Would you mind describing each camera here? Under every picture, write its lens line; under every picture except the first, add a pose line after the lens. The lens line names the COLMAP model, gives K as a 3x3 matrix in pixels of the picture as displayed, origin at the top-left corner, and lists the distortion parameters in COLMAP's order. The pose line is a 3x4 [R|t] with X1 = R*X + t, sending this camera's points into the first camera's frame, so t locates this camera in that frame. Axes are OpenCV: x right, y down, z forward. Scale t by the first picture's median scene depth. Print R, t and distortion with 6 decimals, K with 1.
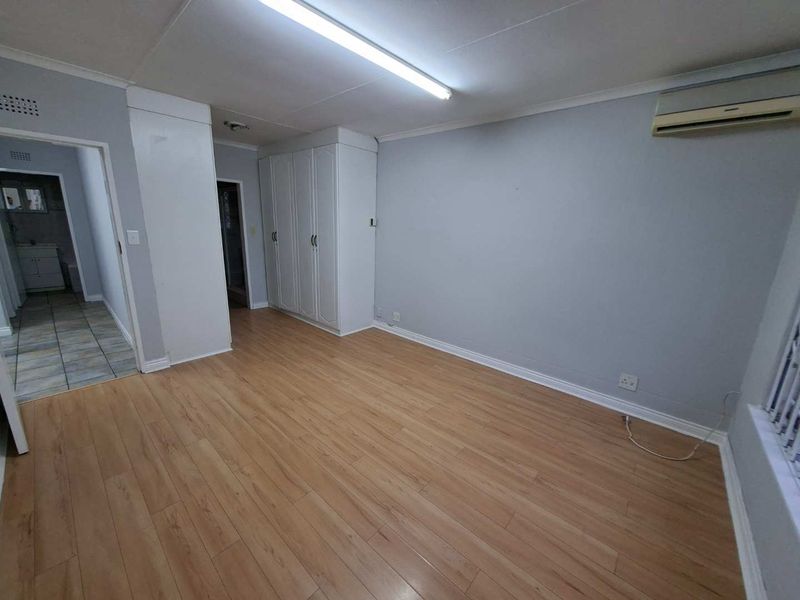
lens RADIAL K [[315.1, 0, 404.8], [0, 315.1, 298.5], [0, 0, 1]] dist [0.000827, -0.000008]
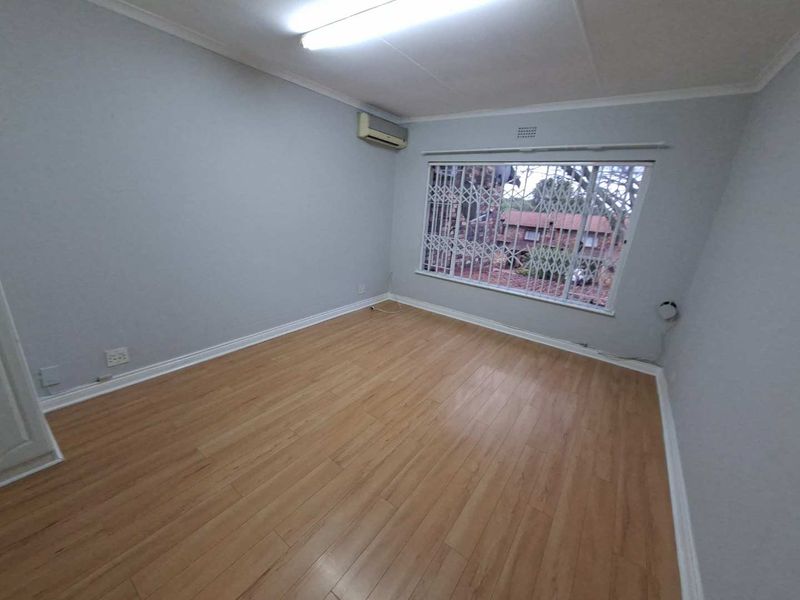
lens RADIAL K [[315.1, 0, 404.8], [0, 315.1, 298.5], [0, 0, 1]] dist [0.000827, -0.000008]
pose [[-0.096311, -0.338370, 0.936072, -0.748385], [0.156312, 0.923633, 0.349956, -0.201018], [-0.983001, 0.180024, -0.036065, 0.703012]]
